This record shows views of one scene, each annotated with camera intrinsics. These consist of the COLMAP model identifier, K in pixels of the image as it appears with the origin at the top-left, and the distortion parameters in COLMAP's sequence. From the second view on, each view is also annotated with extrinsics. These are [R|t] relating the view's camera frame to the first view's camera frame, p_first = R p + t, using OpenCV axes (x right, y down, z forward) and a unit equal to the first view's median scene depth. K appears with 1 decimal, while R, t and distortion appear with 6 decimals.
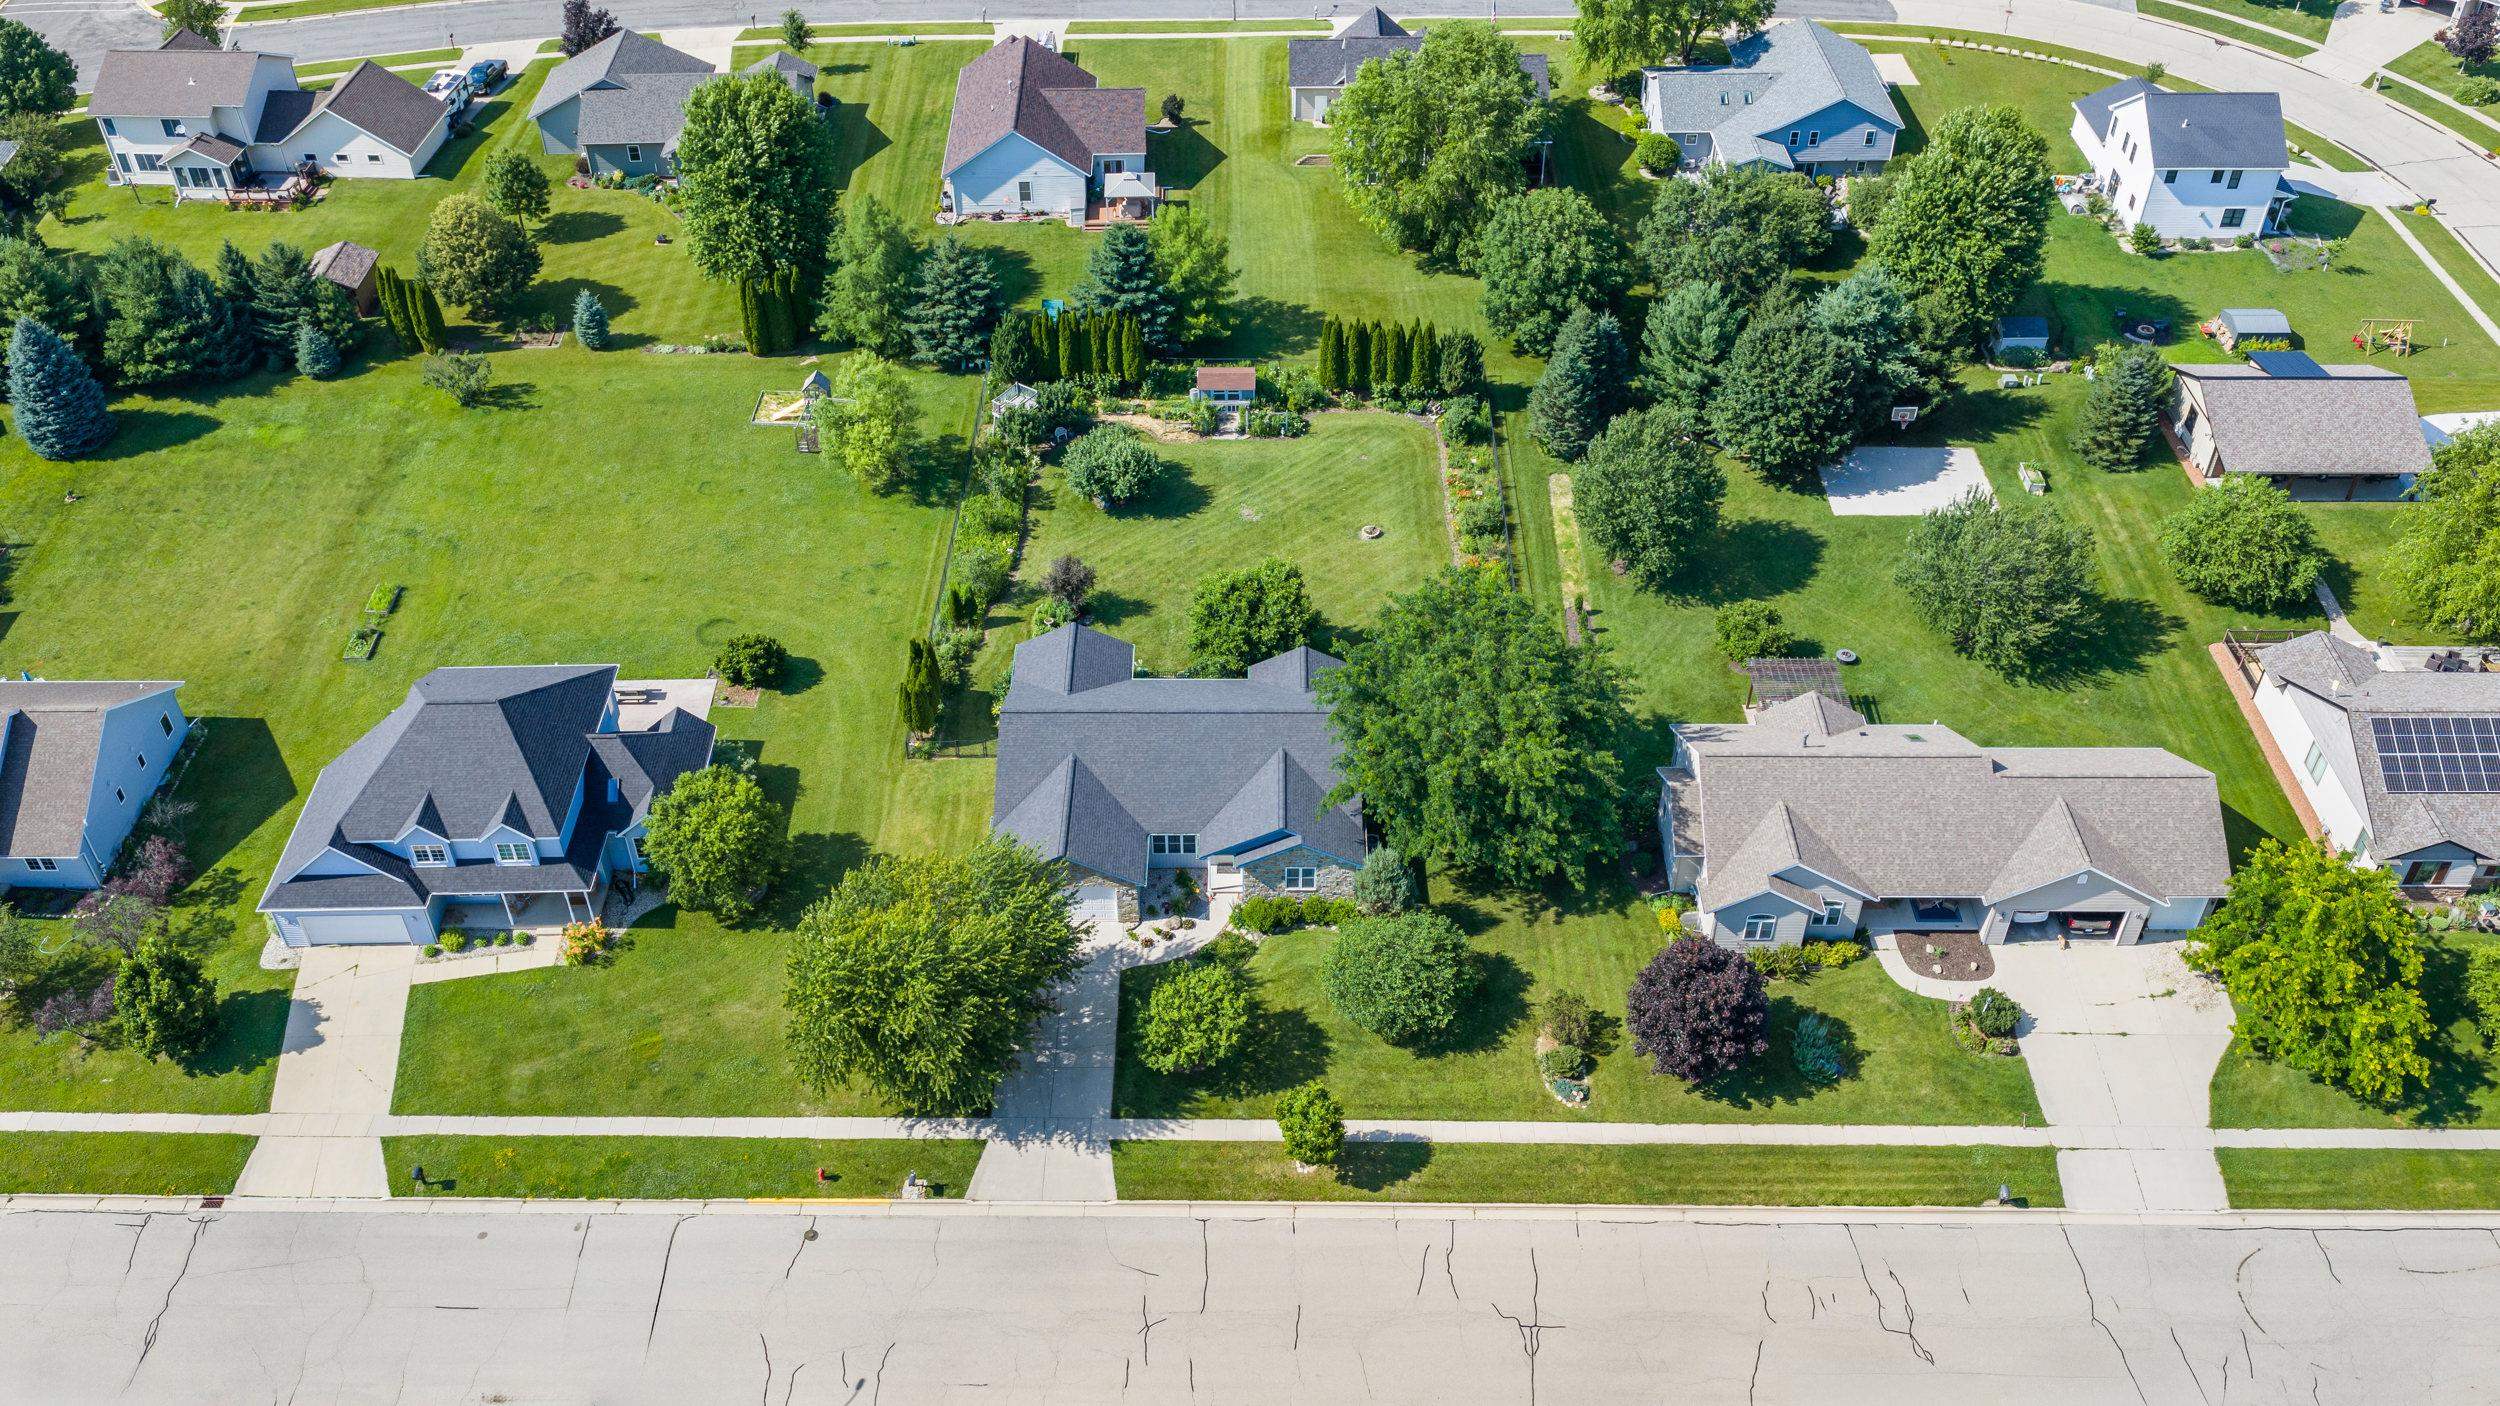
lens RADIAL K [[2068.5, 0, 1250.0], [0, 2068.5, 703.0], [0, 0, 1]] dist [0.026471, -0.057201]
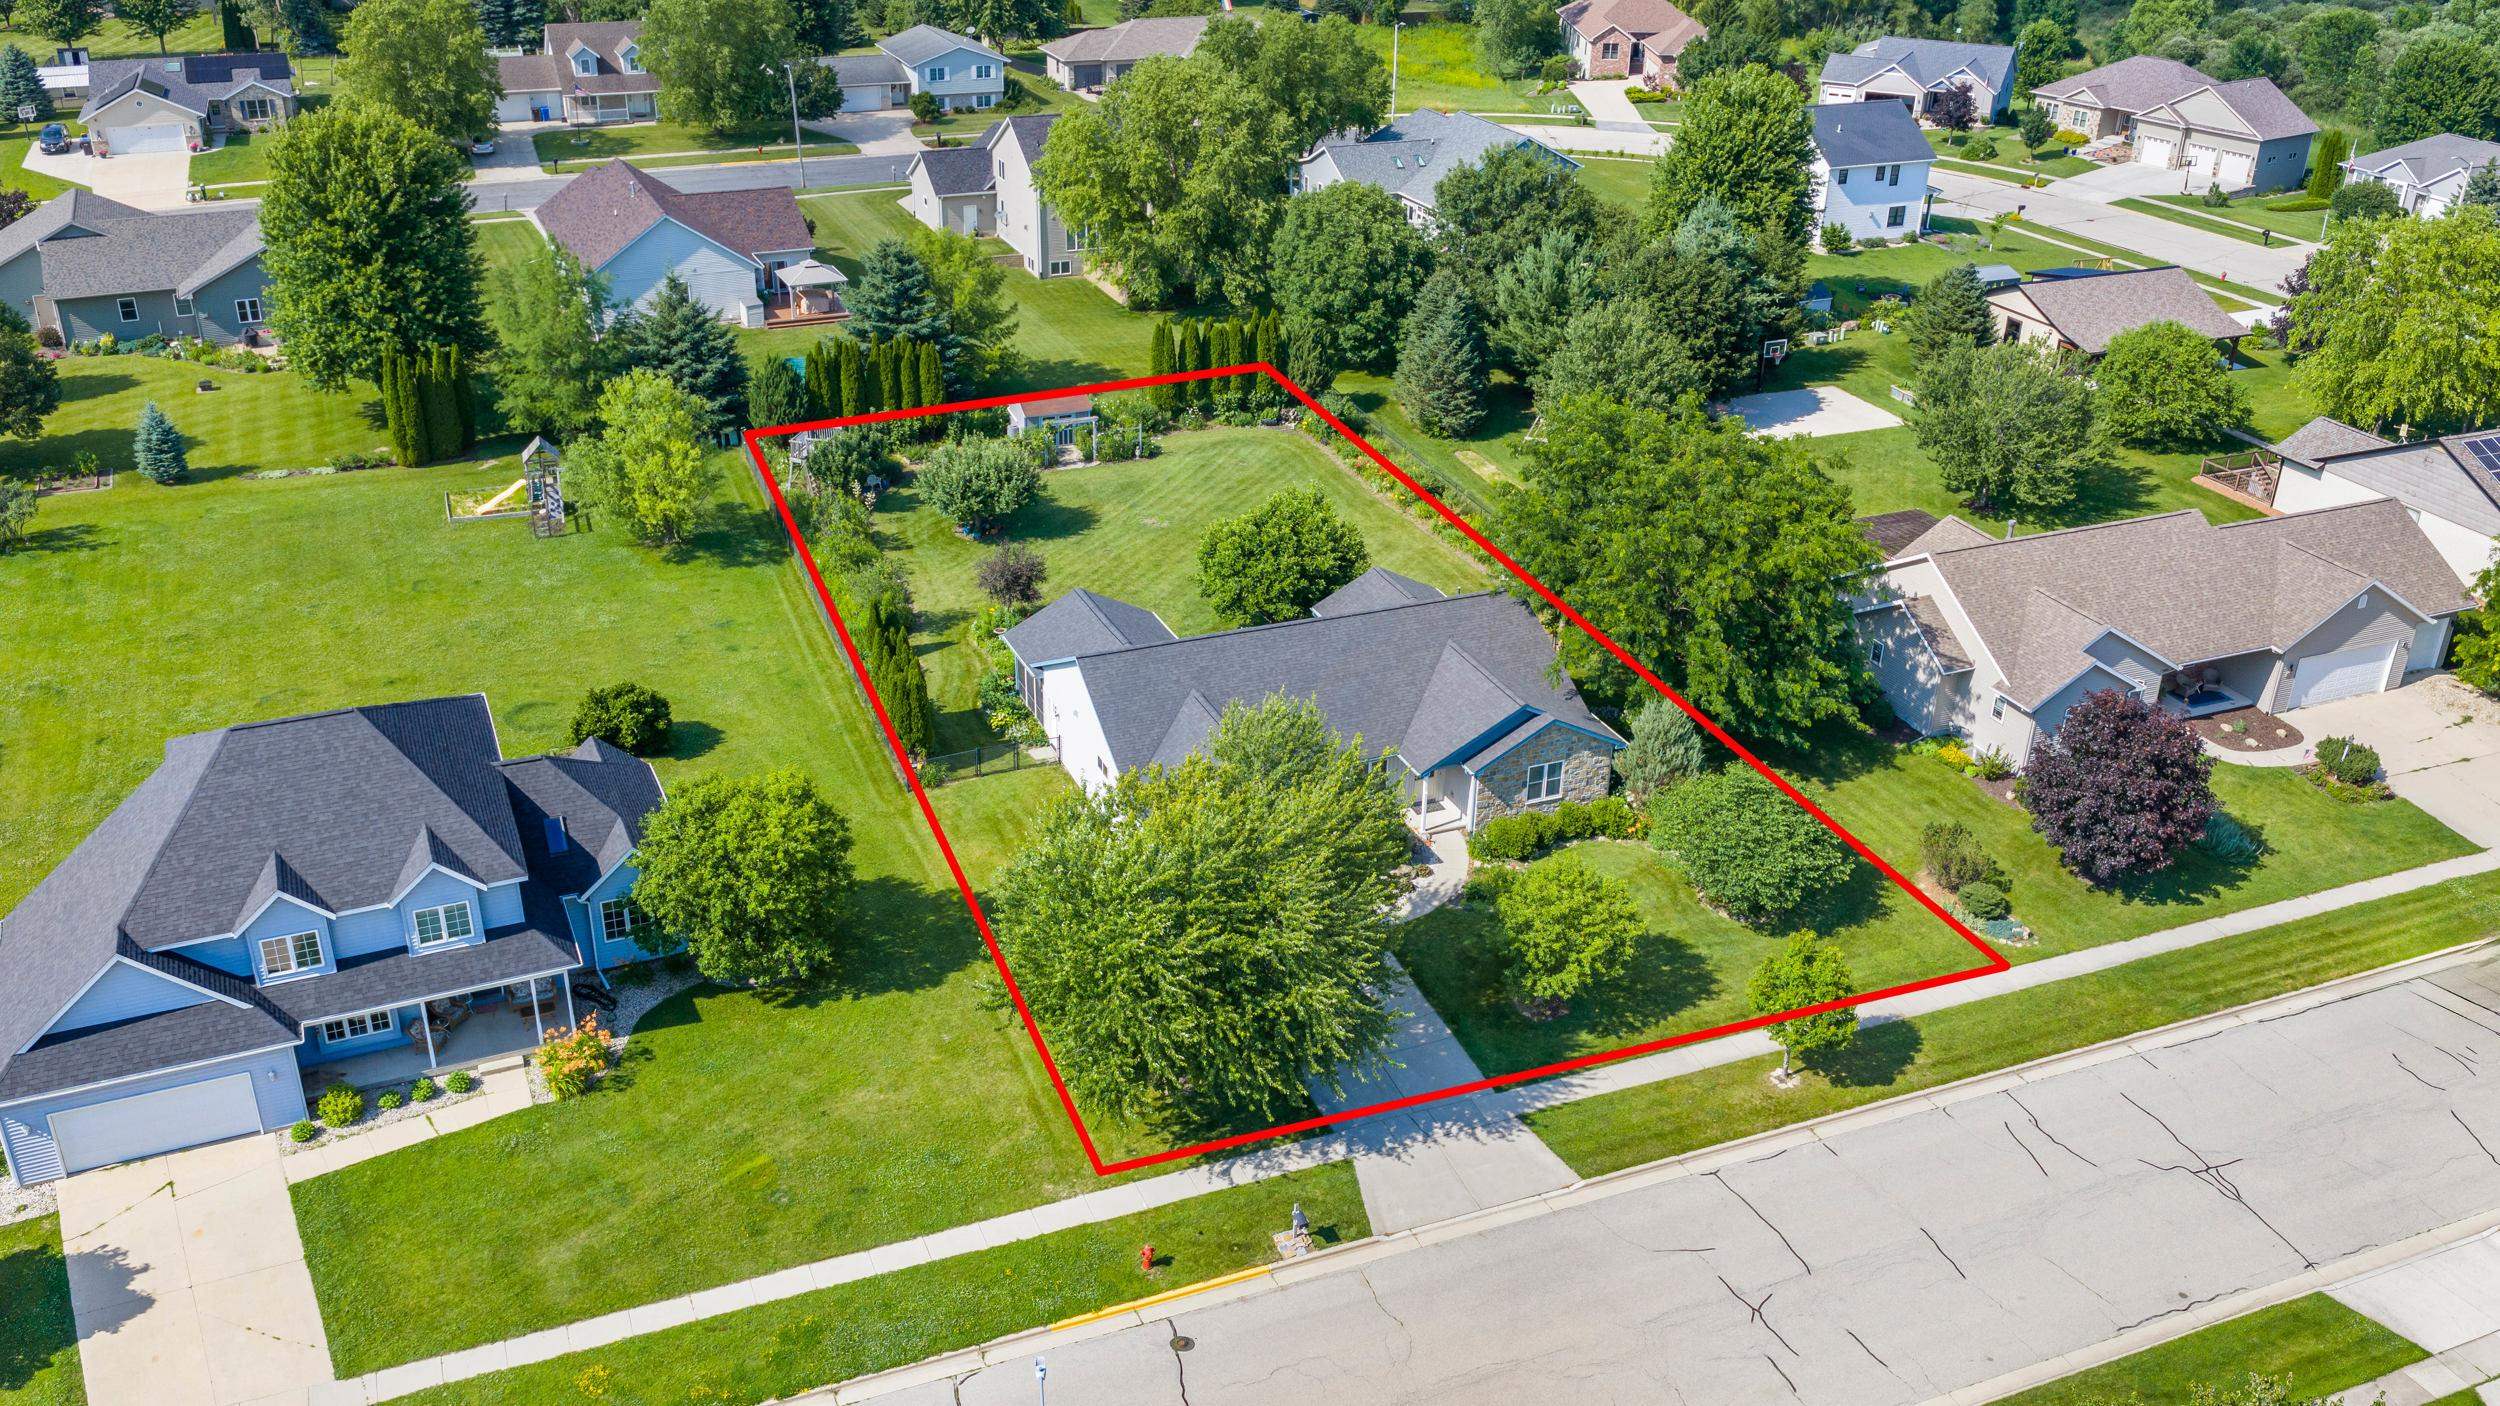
lens RADIAL K [[2068.5, 0, 1250.0], [0, 2068.5, 703.0], [0, 0, 1]] dist [0.026471, -0.057201]
pose [[0.919631, -0.154972, 0.360920, -0.276293], [0.237723, 0.951073, -0.197351, 0.147511], [-0.312678, 0.267289, 0.911476, 0.288970]]
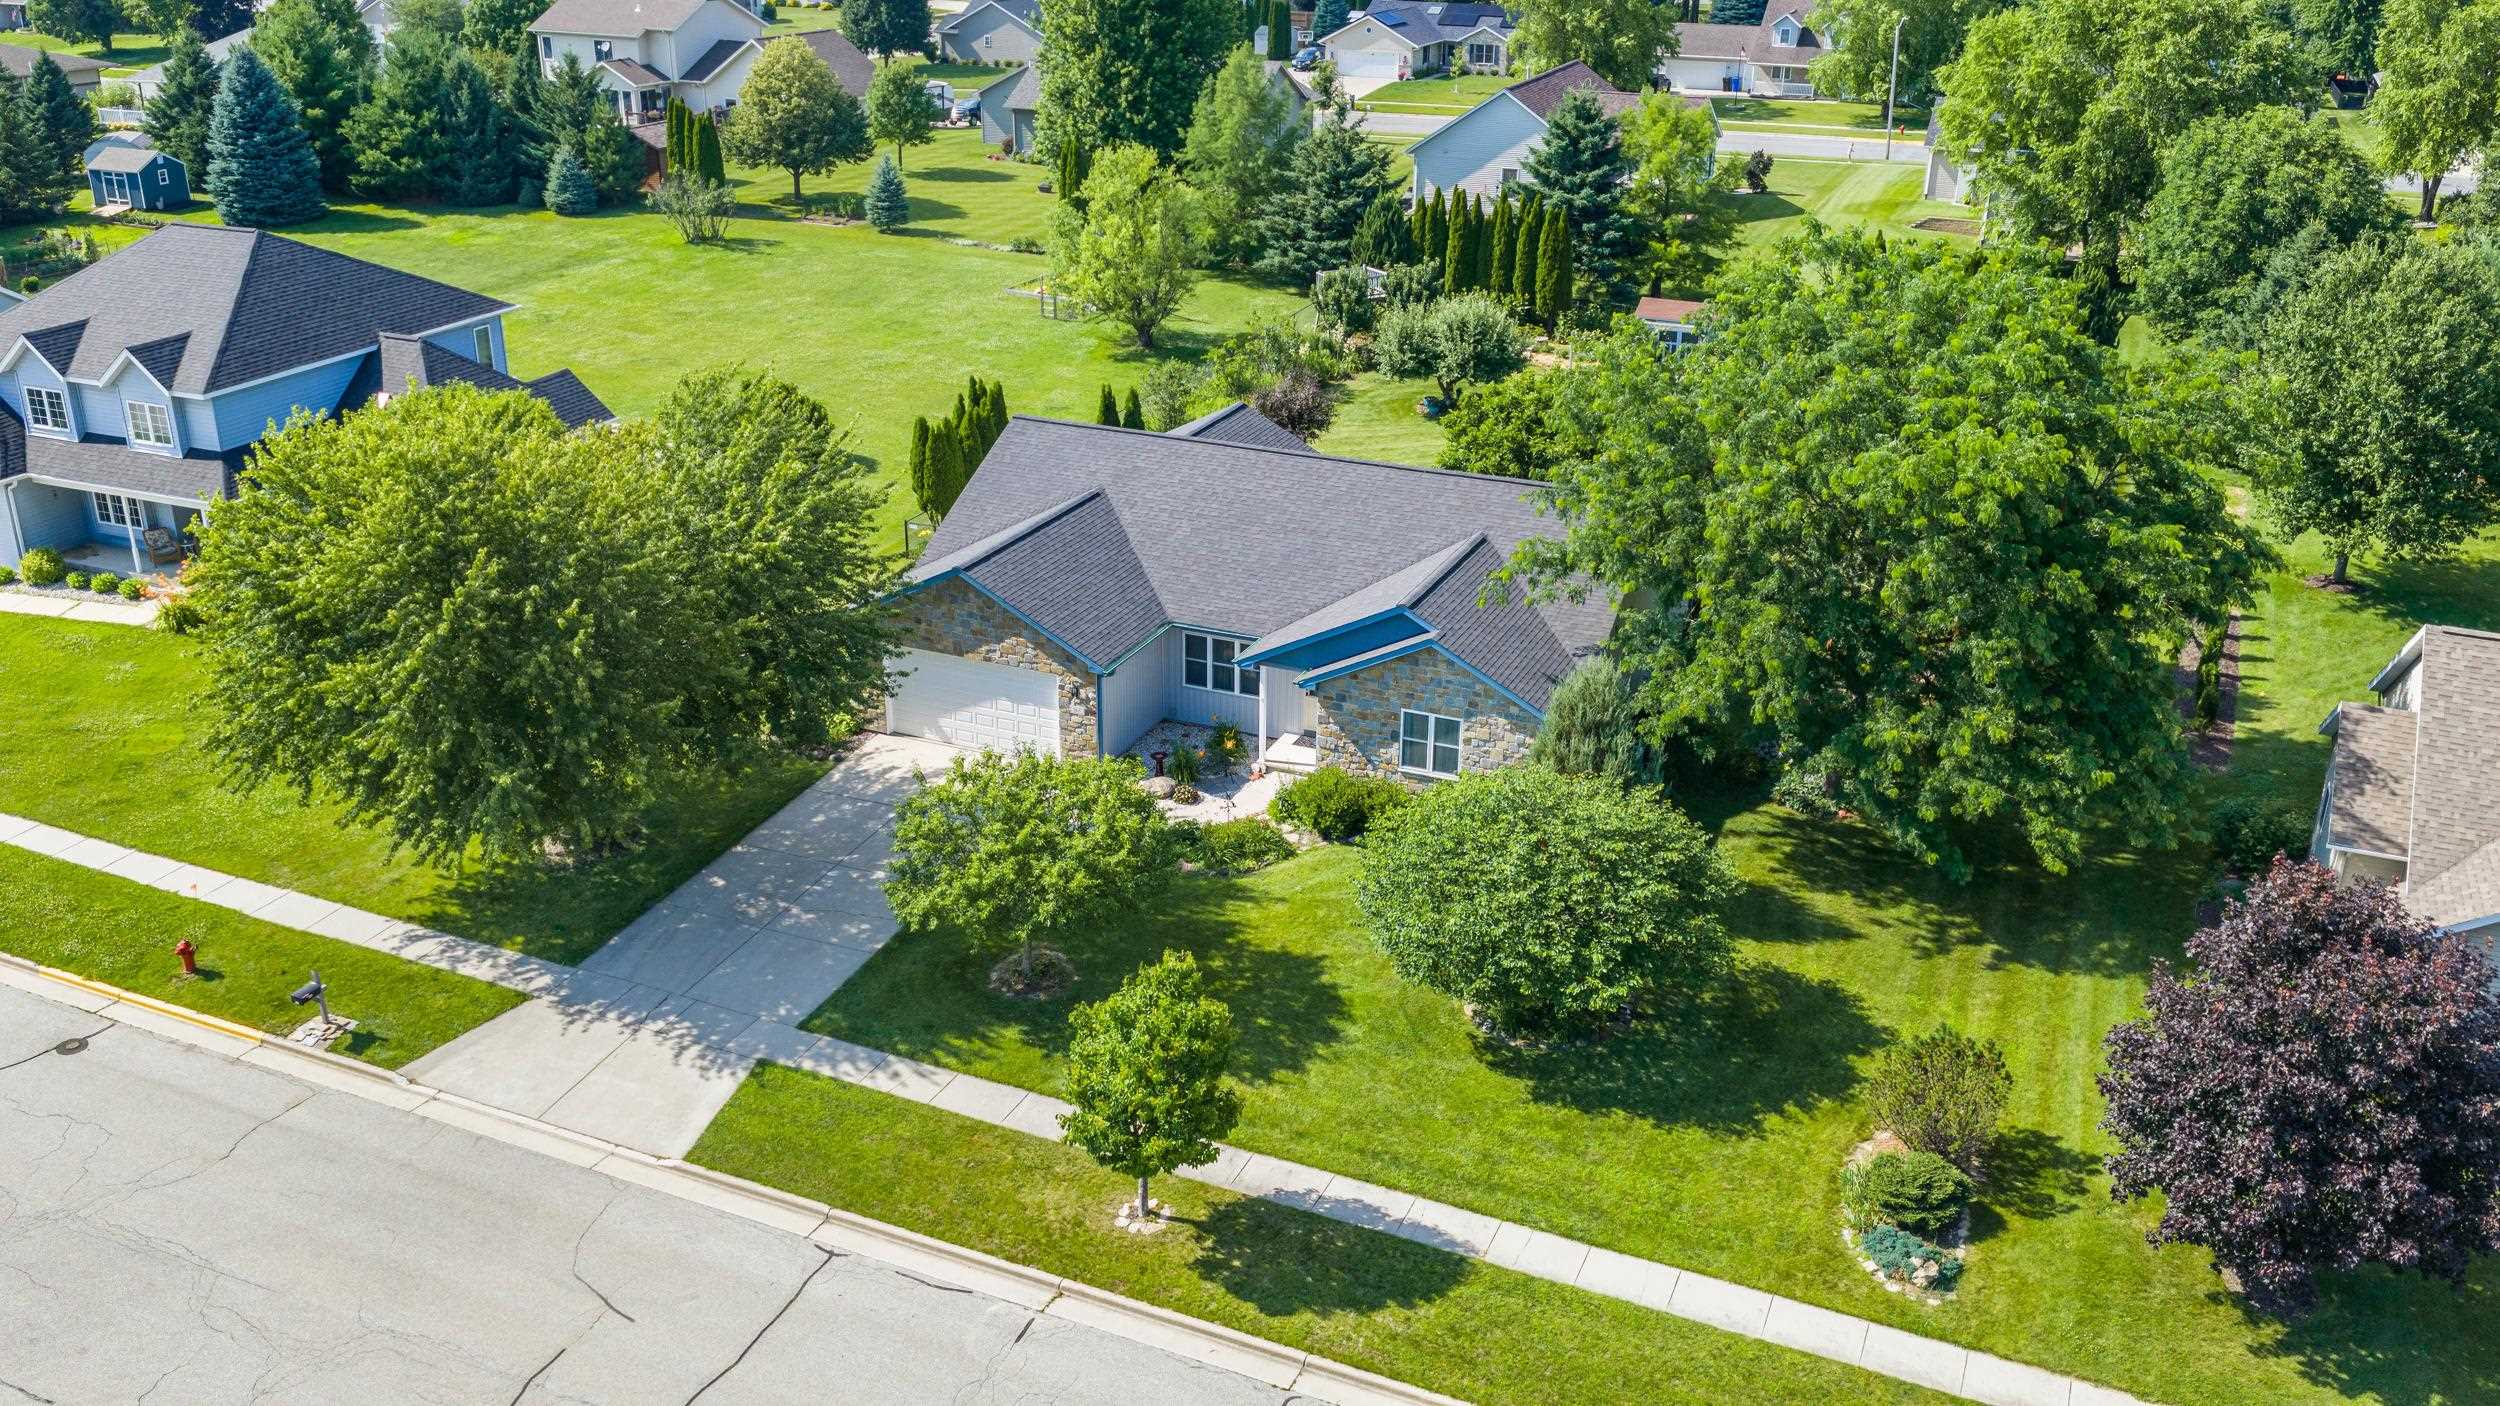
lens RADIAL K [[2068.5, 0, 1250.0], [0, 2068.5, 703.0], [0, 0, 1]] dist [0.026471, -0.057201]
pose [[0.918458, 0.164556, -0.359660, 0.126317], [-0.266691, 0.929184, -0.255914, 0.169866], [0.292079, 0.330965, 0.897303, 0.467605]]
